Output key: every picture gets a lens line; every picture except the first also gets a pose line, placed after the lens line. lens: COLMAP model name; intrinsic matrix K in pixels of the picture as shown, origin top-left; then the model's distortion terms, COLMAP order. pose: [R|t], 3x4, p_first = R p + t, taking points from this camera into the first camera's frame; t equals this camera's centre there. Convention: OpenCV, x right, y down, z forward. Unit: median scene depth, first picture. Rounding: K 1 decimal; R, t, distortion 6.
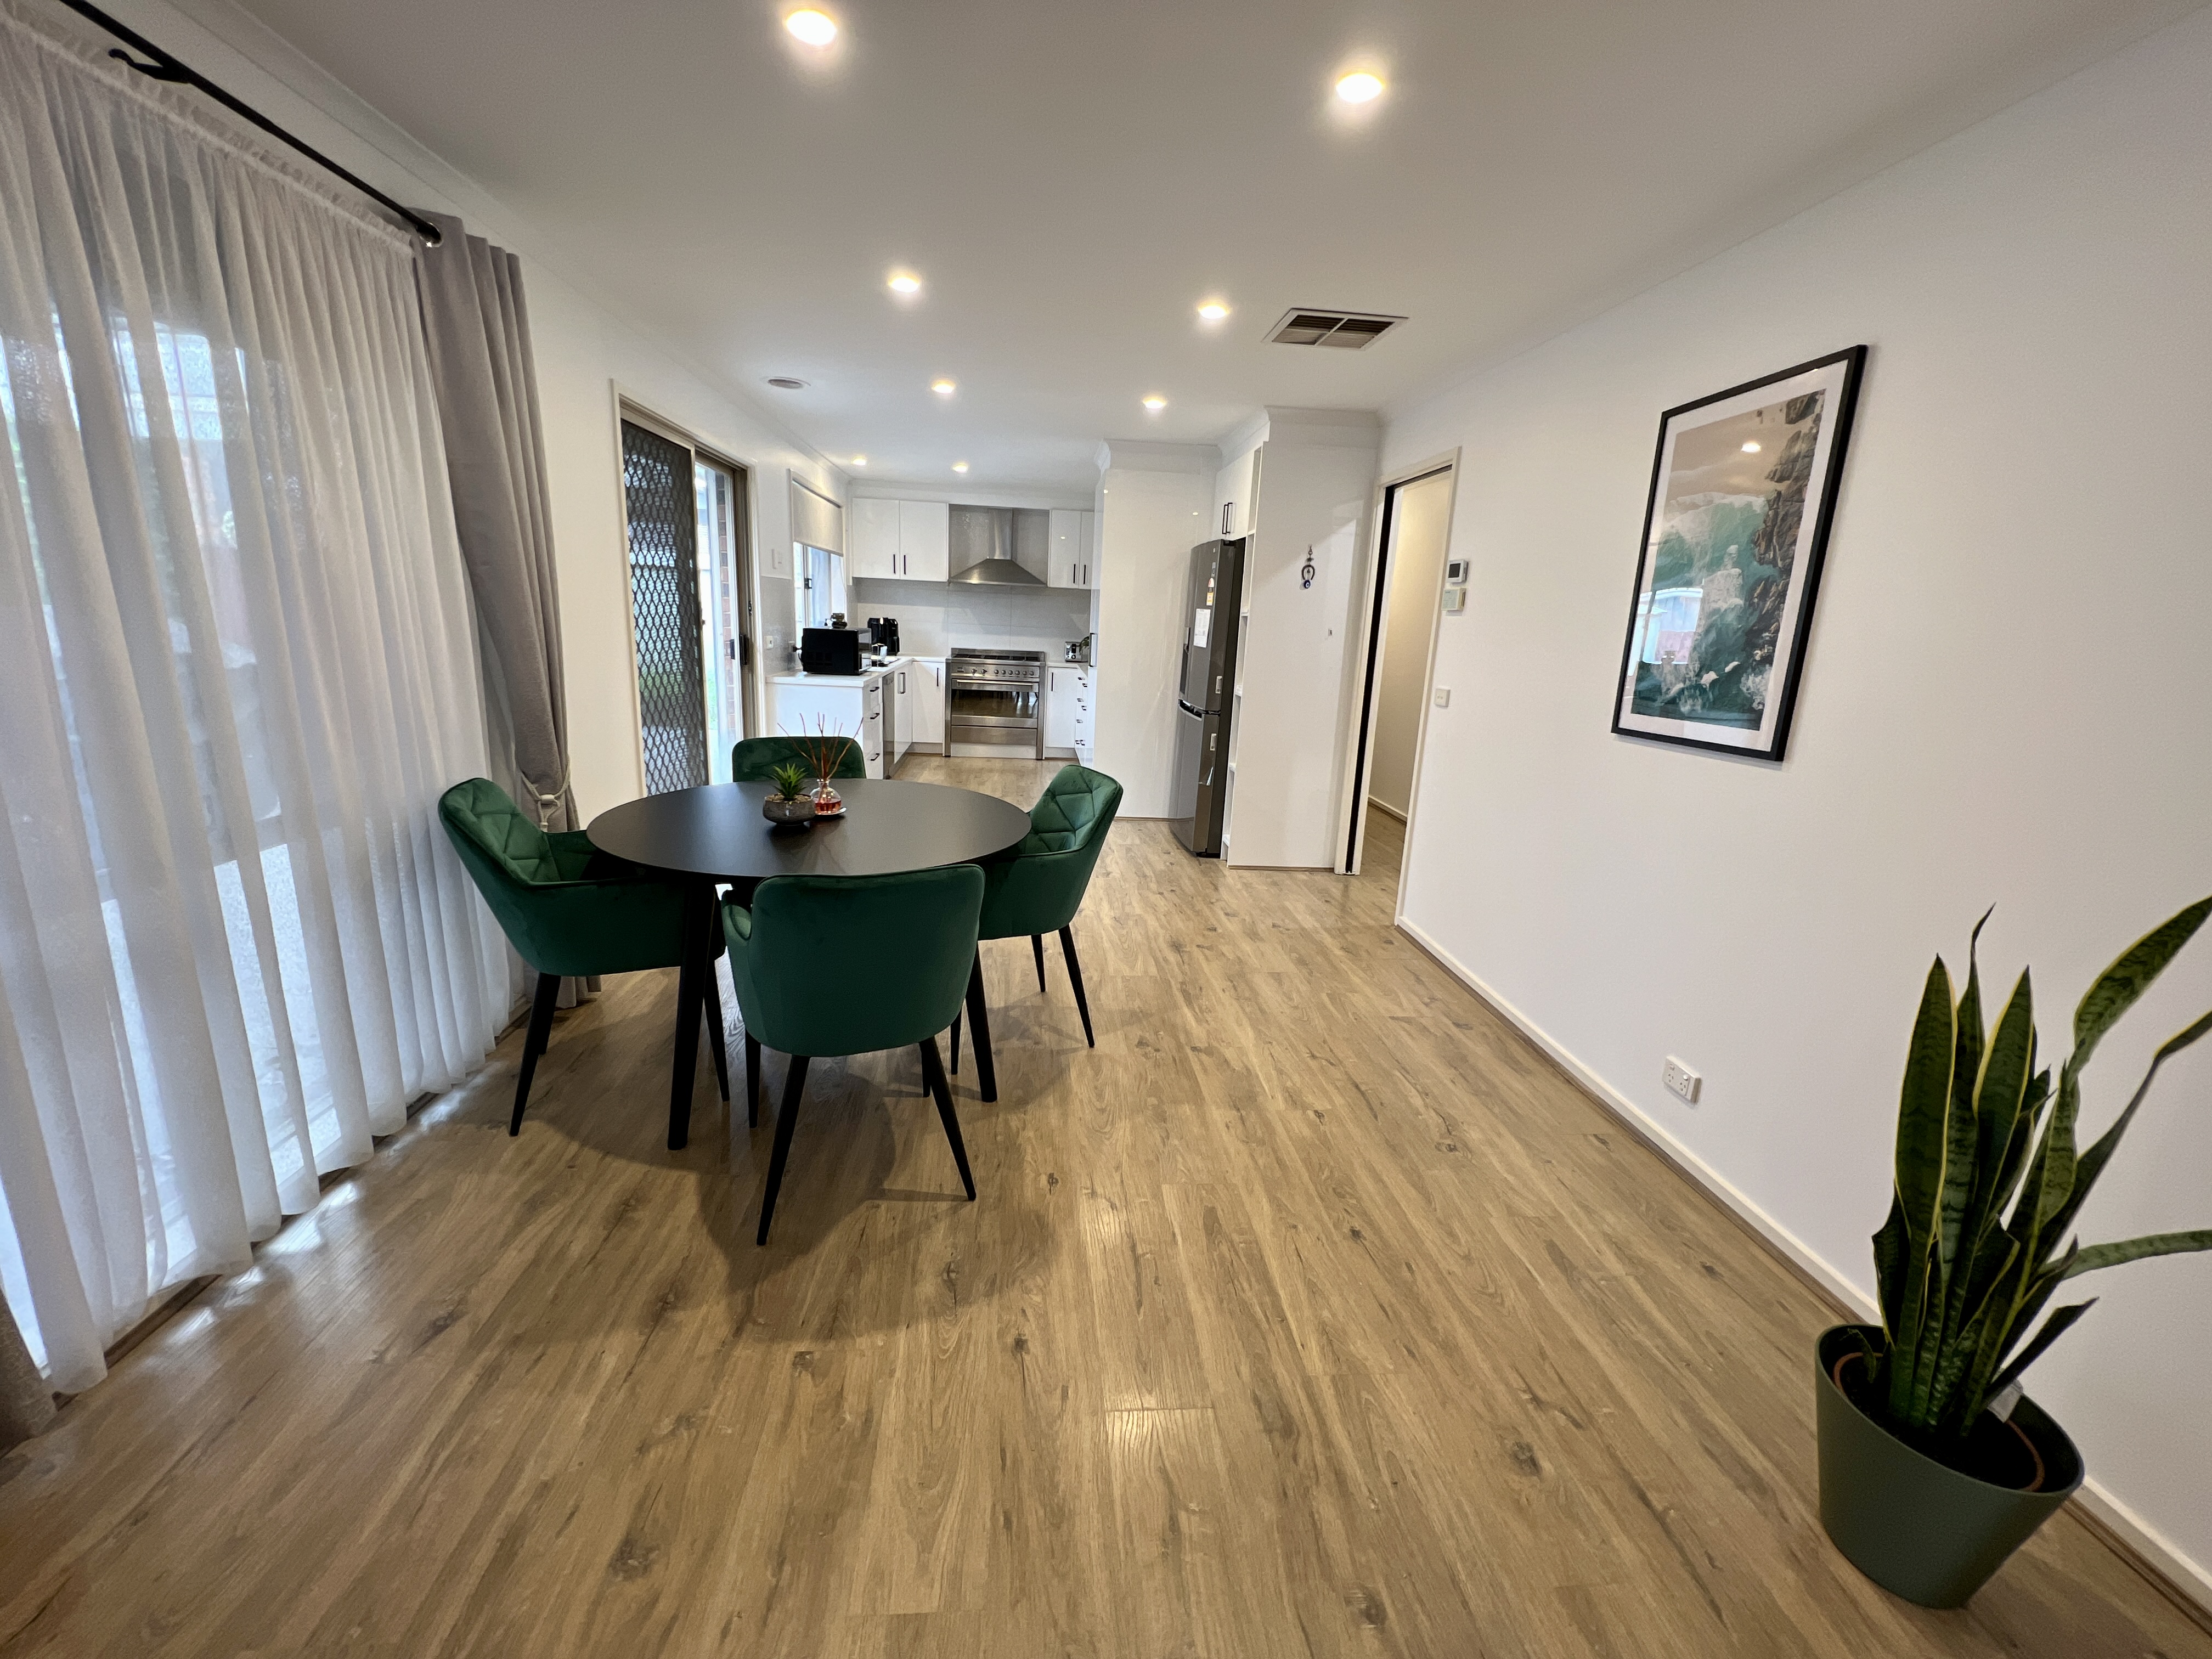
lens RADIAL K [[886.5, 0, 1099.2], [0, 886.5, 821.0], [0, 0, 1]] dist [-0.003074, 0.000950]
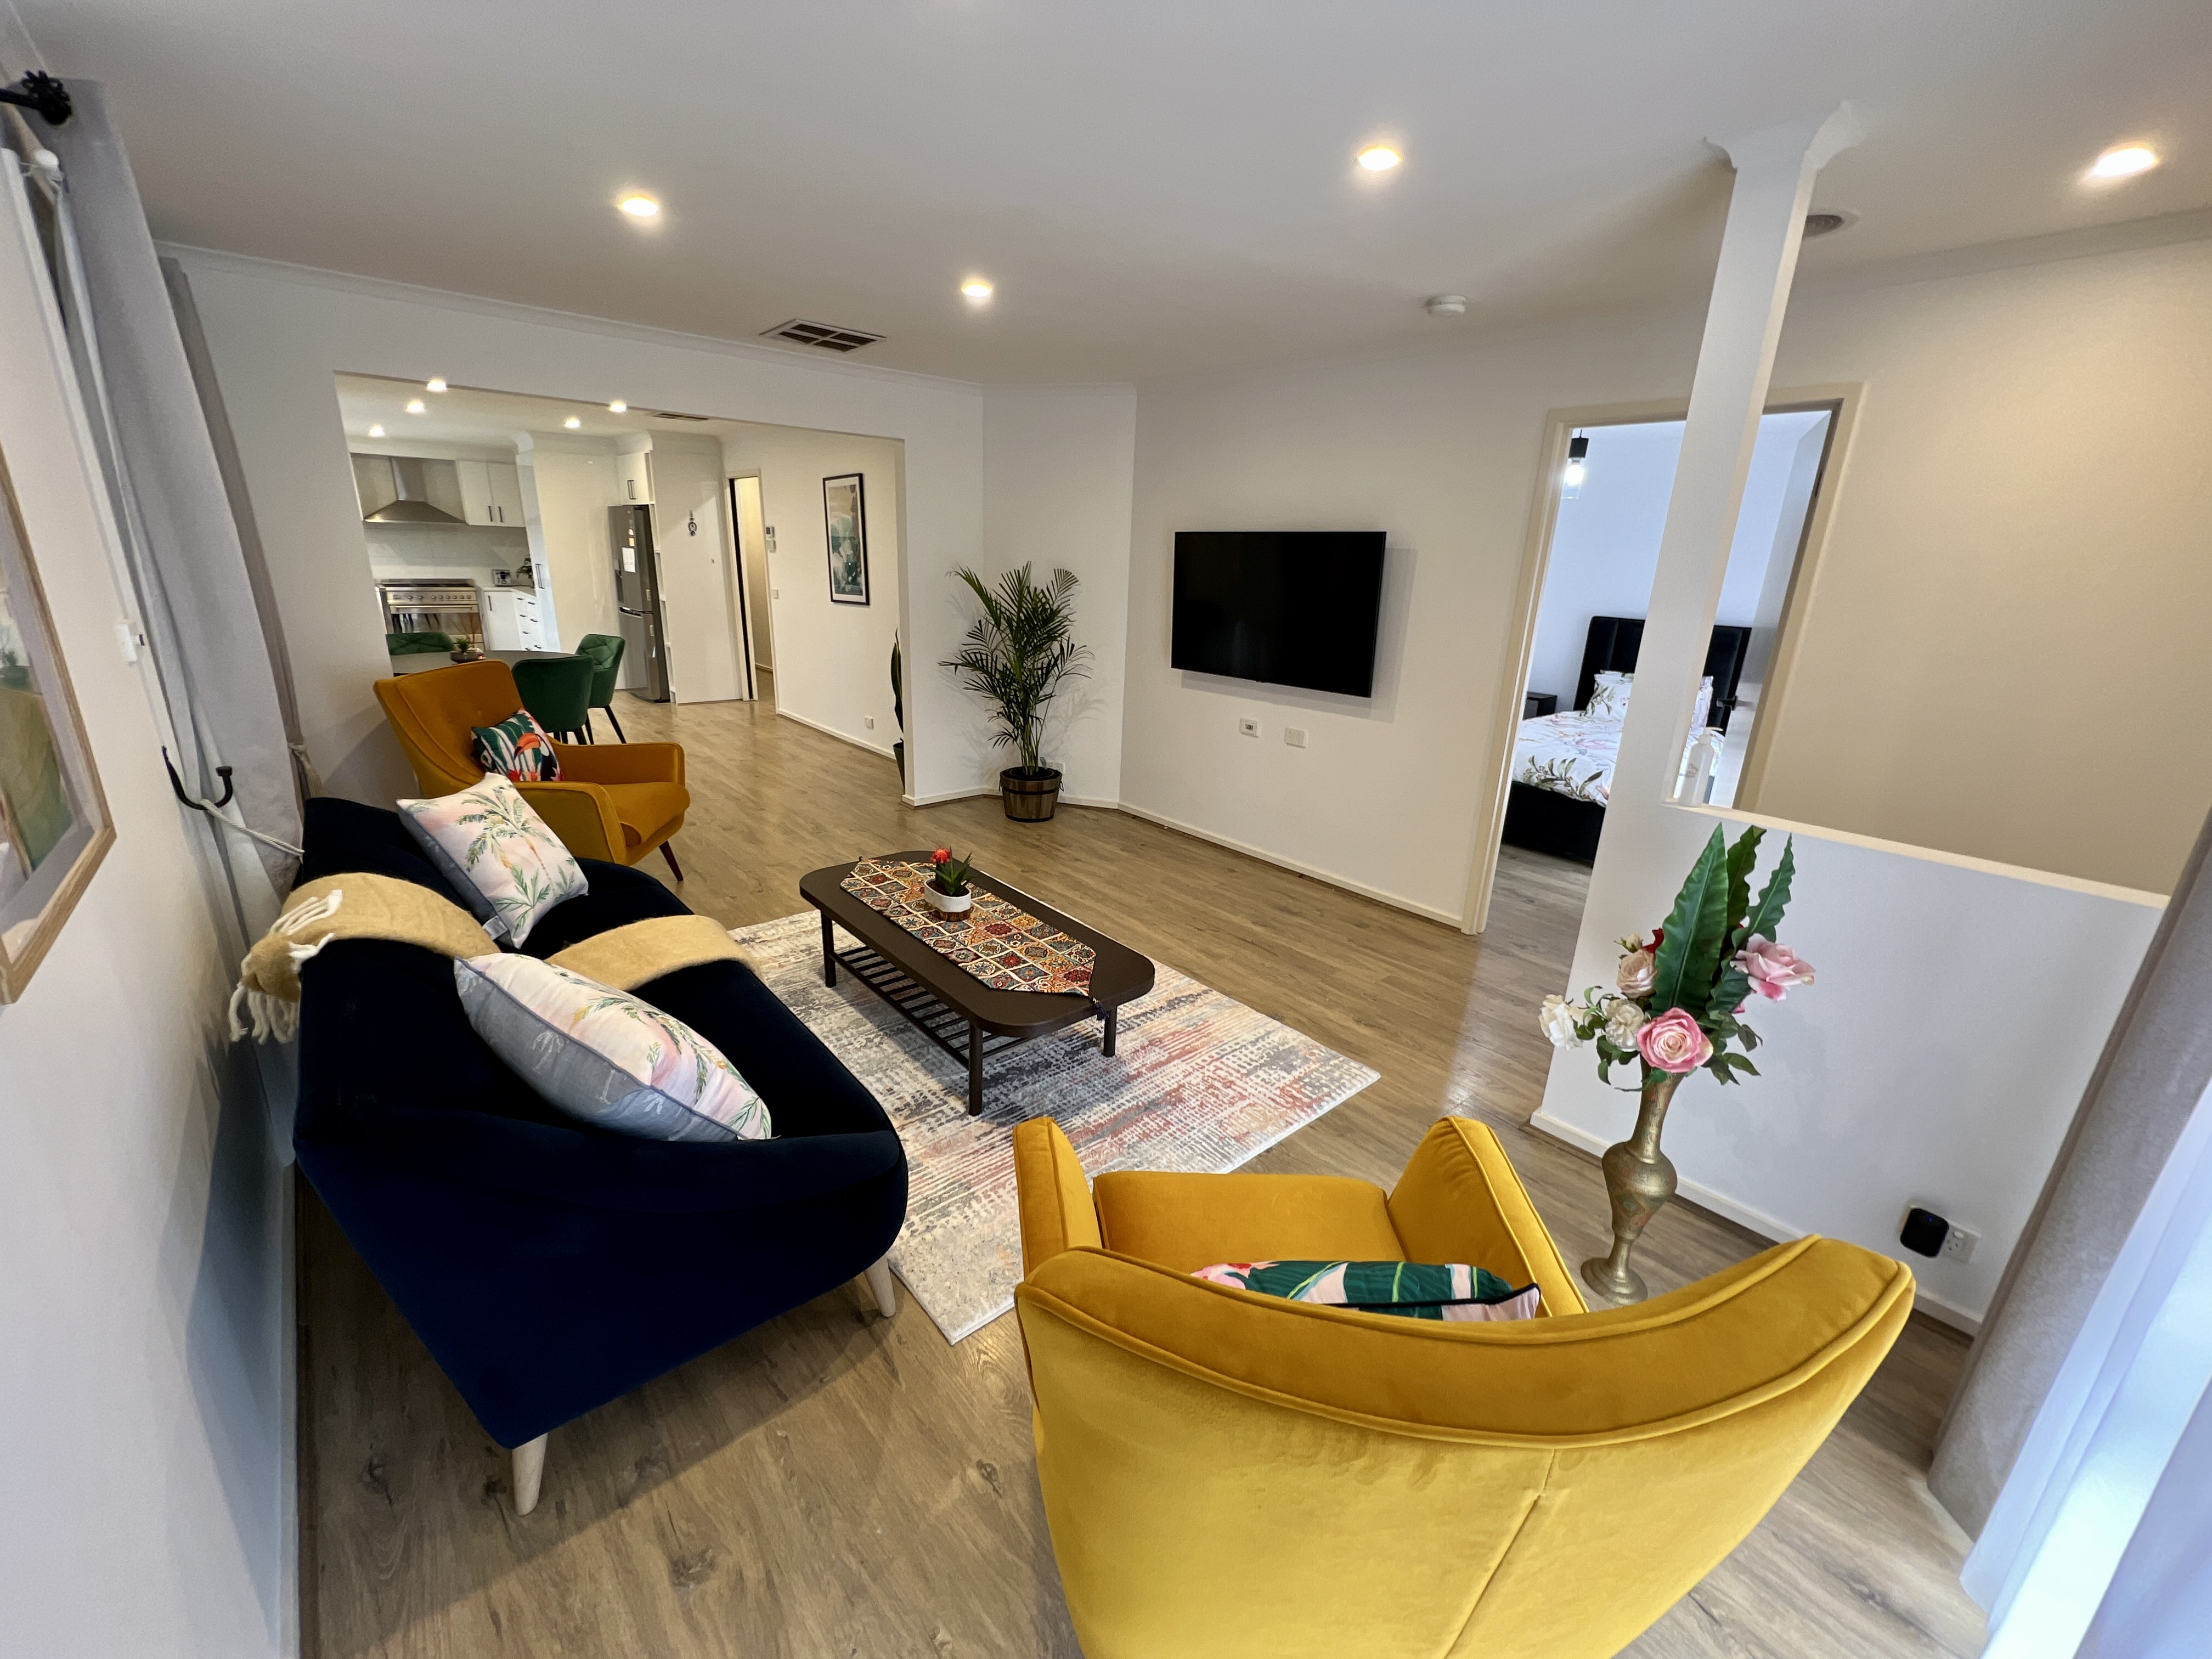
lens RADIAL K [[886.5, 0, 1104.1], [0, 886.5, 827.2], [0, 0, 1]] dist [-0.003074, 0.000950]
pose [[0.805371, -0.196232, 0.559348, -0.201131], [0.139883, 0.979882, 0.142355, 0.163387], [-0.576029, -0.036405, 0.816618, -0.904799]]
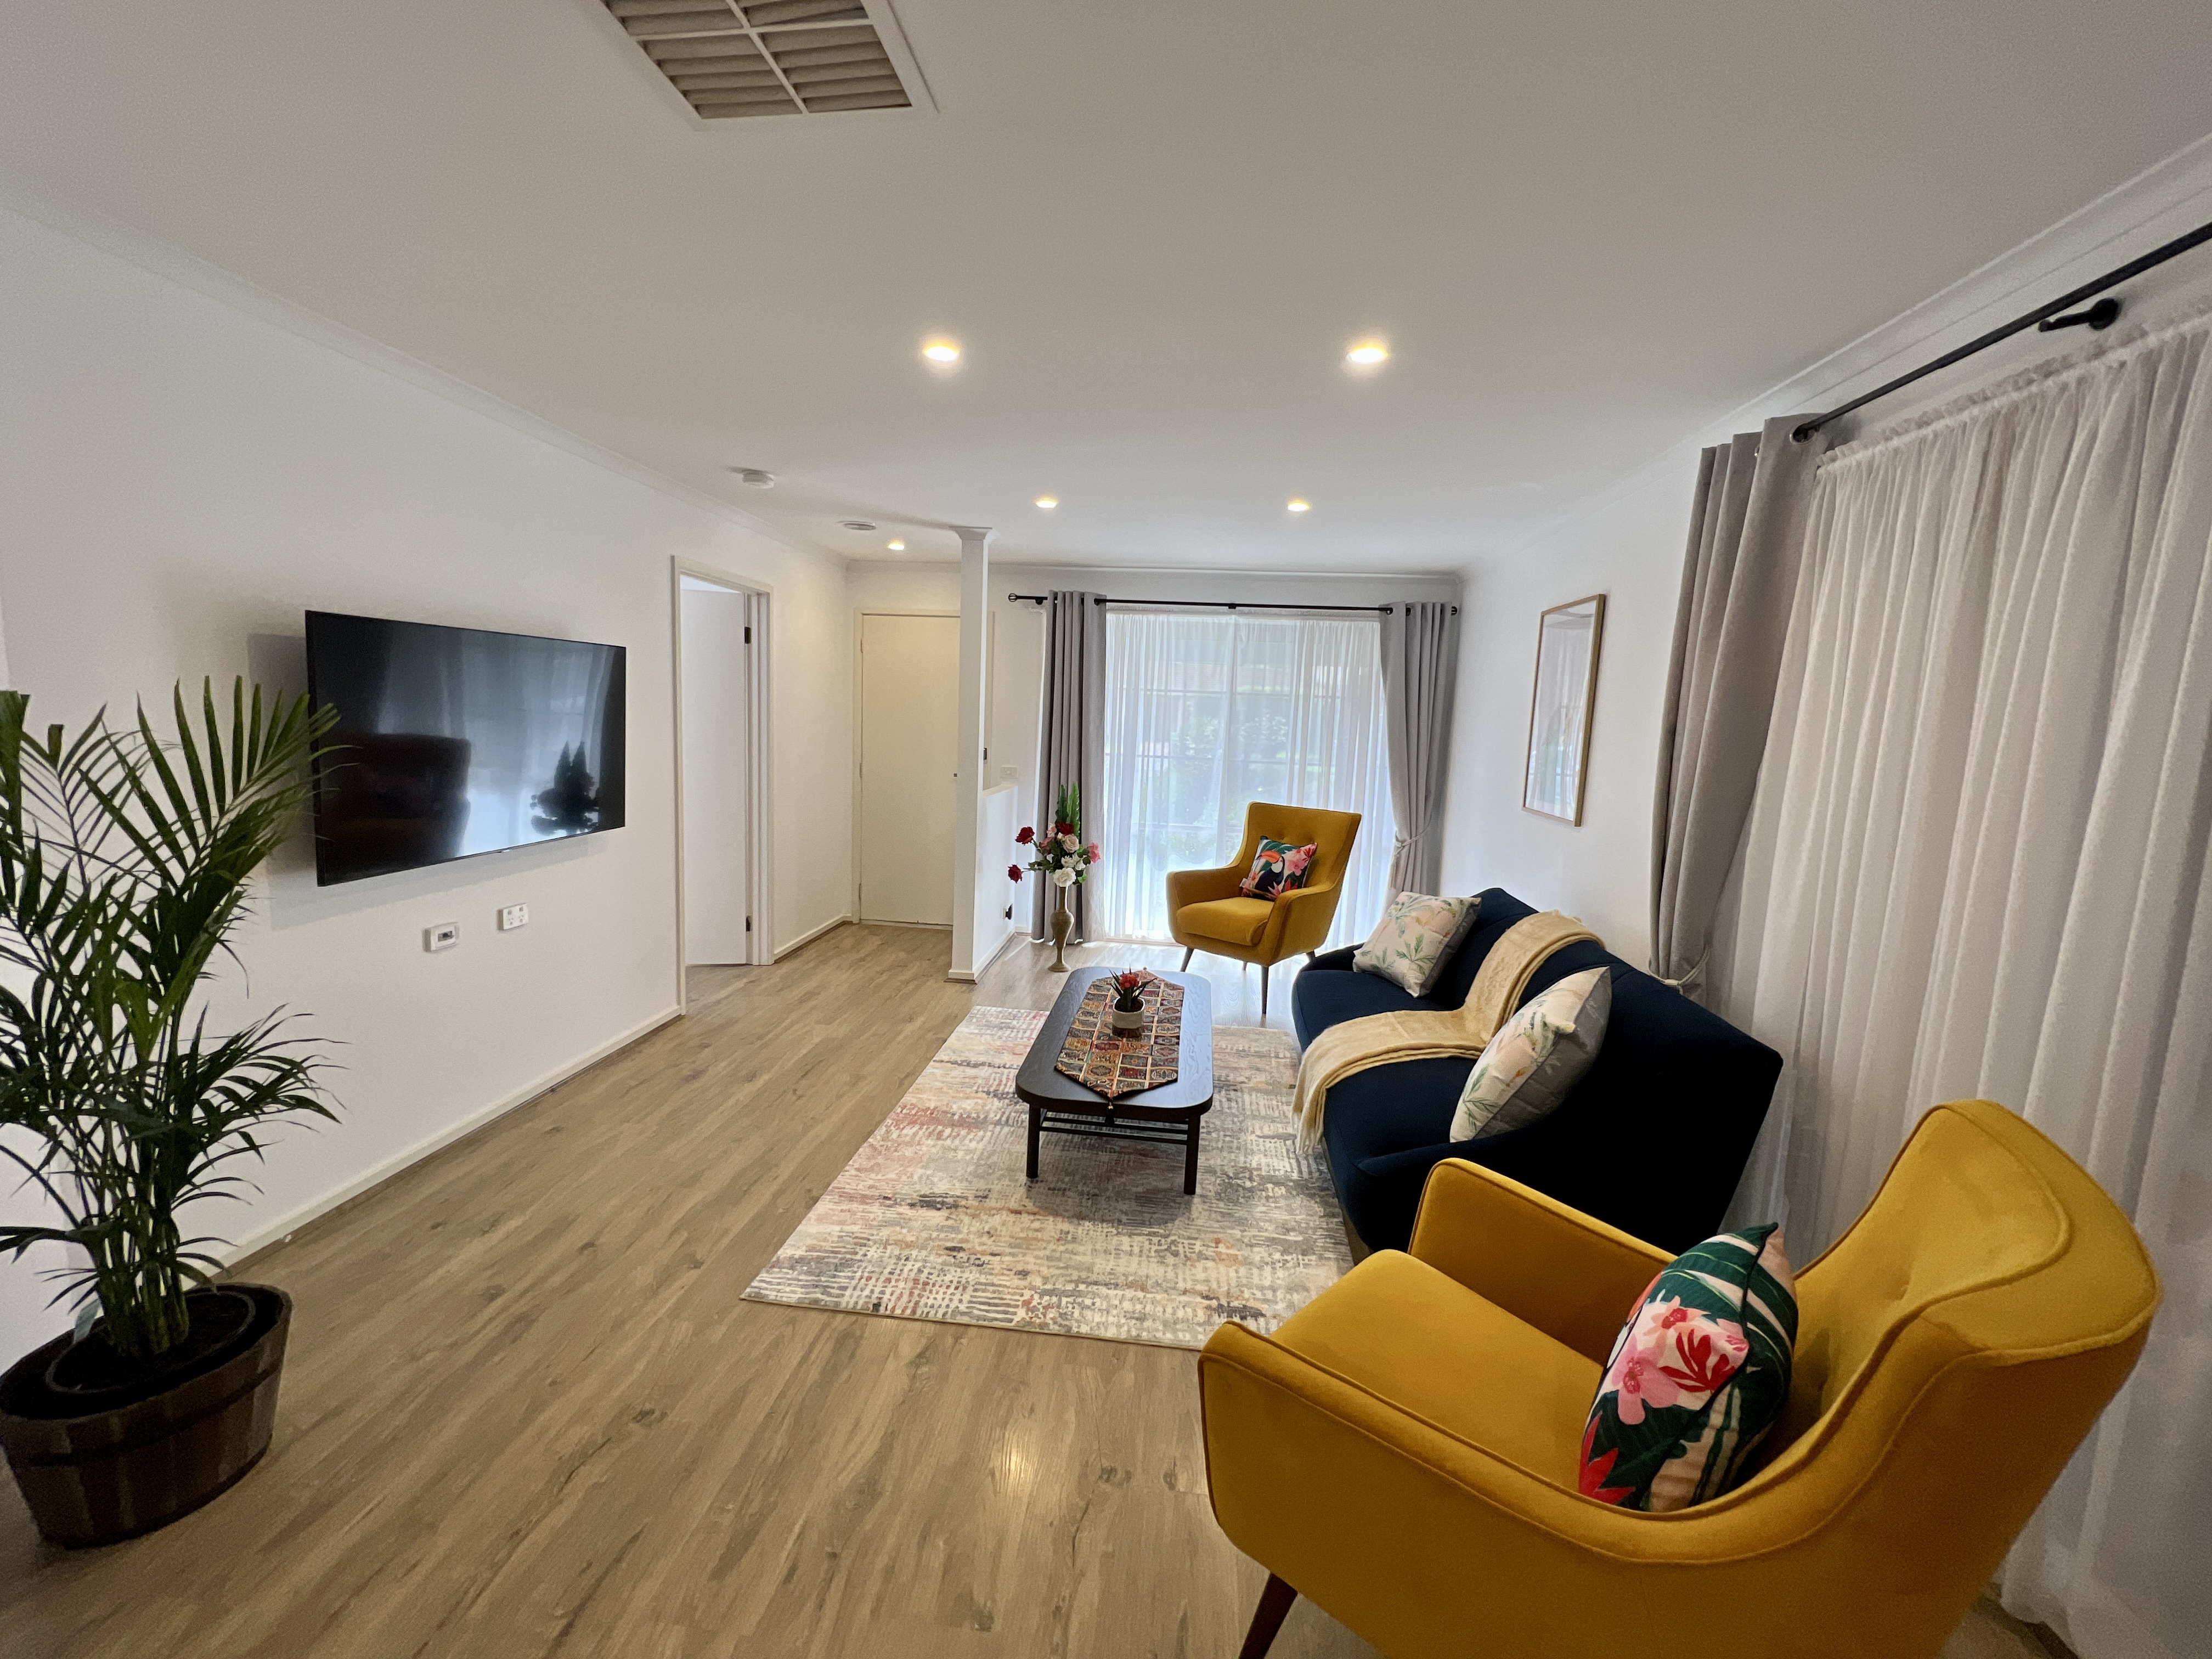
lens RADIAL K [[886.5, 0, 1105.1], [0, 886.5, 831.0], [0, 0, 1]] dist [-0.003074, 0.000950]
pose [[-0.978536, -0.113511, 0.171998, -0.031246], [-0.045797, 0.933537, 0.355543, -0.081697], [-0.200925, 0.340035, -0.918698, 0.242444]]
